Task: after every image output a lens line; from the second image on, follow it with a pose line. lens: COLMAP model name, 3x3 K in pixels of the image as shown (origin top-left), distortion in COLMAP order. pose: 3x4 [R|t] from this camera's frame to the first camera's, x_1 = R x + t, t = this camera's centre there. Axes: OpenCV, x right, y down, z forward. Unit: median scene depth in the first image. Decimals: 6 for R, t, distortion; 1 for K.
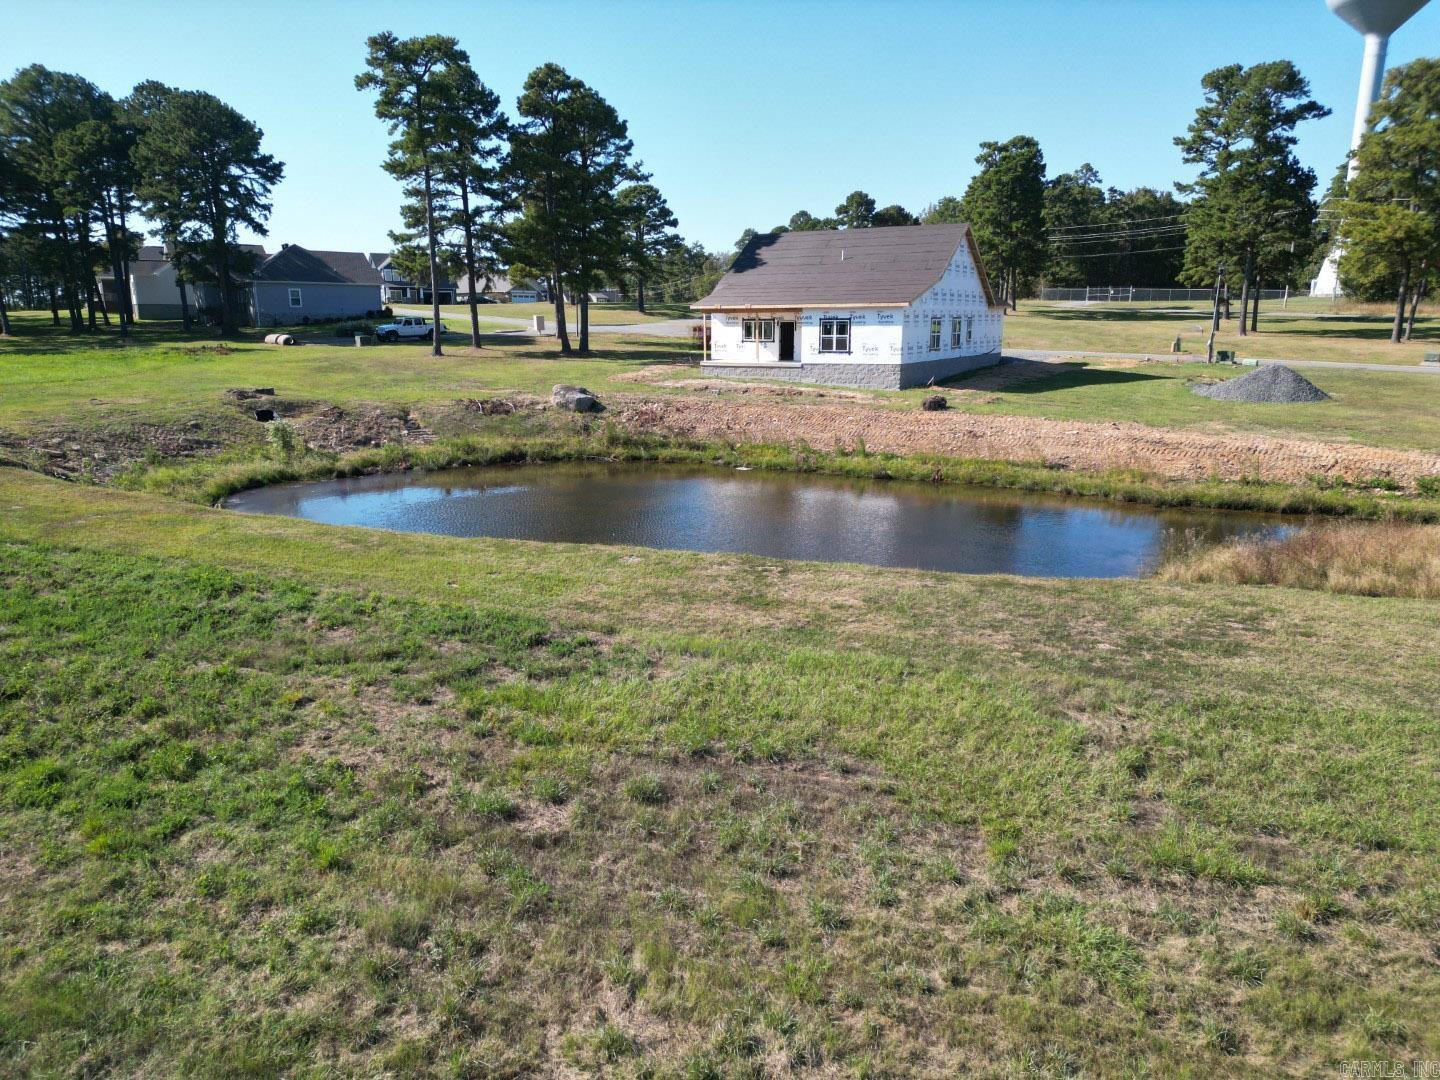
lens RADIAL K [[1003.0, 0, 718.5], [0, 1003.0, 541.8], [0, 0, 1]] dist [0.081543, -0.076601]
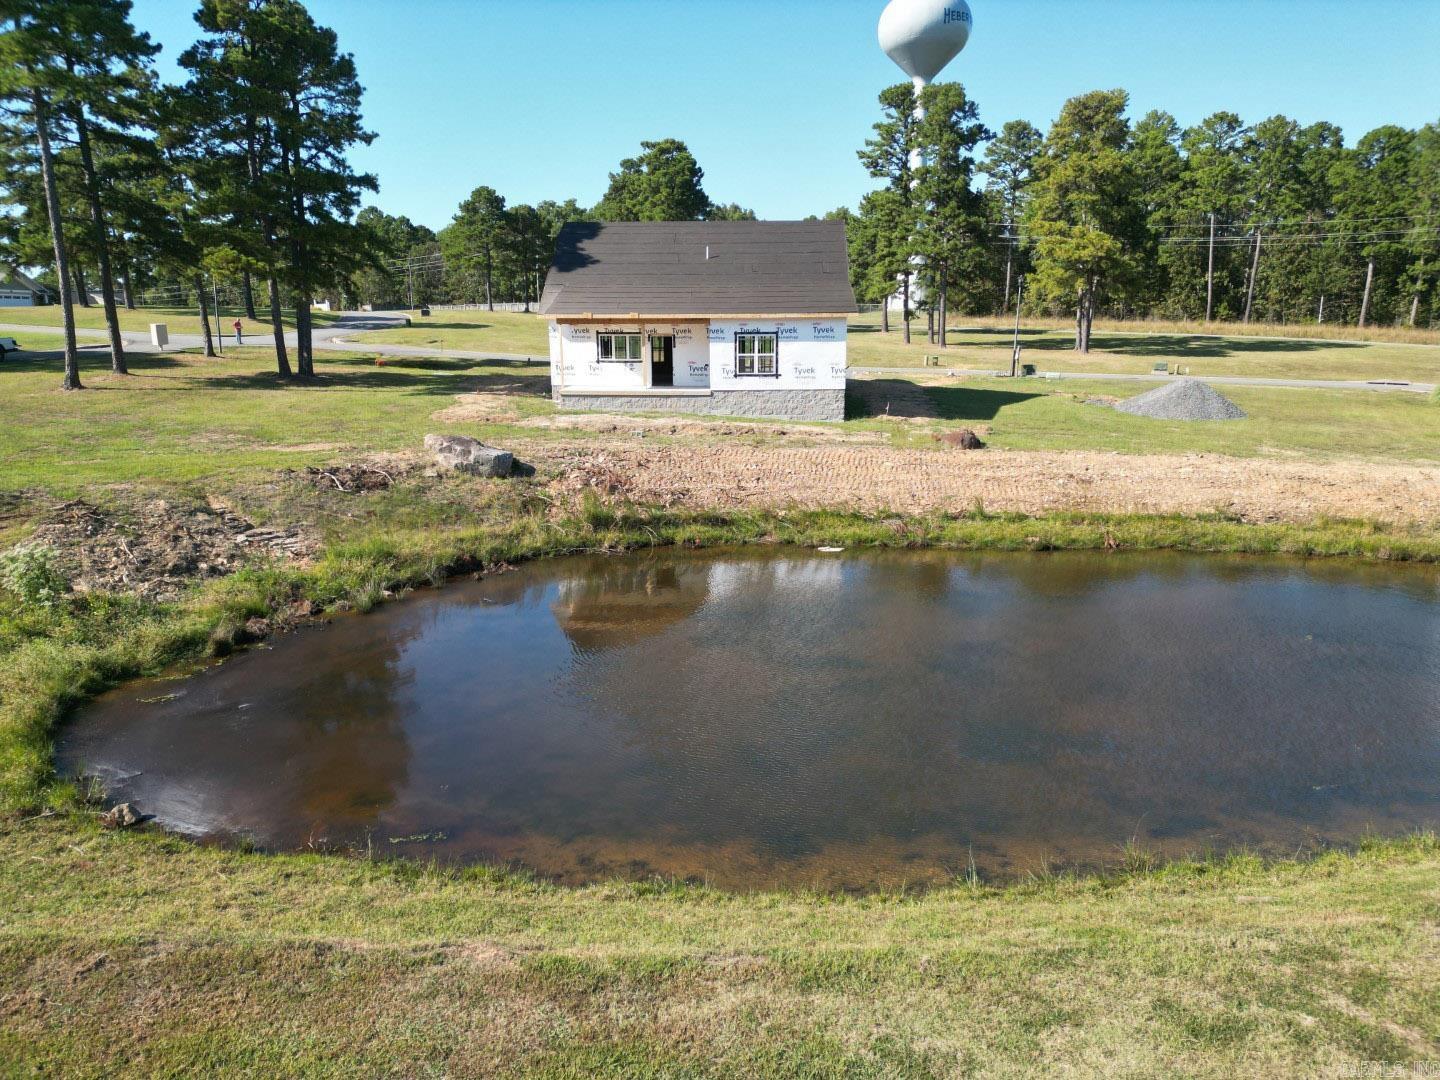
lens RADIAL K [[1003.0, 0, 718.5], [0, 1003.0, 541.8], [0, 0, 1]] dist [0.081543, -0.076601]
pose [[0.893900, -0.094688, 0.438152, -0.243716], [0.098240, 0.995055, 0.014614, -0.067302], [-0.437369, 0.029980, 0.898782, 0.286297]]
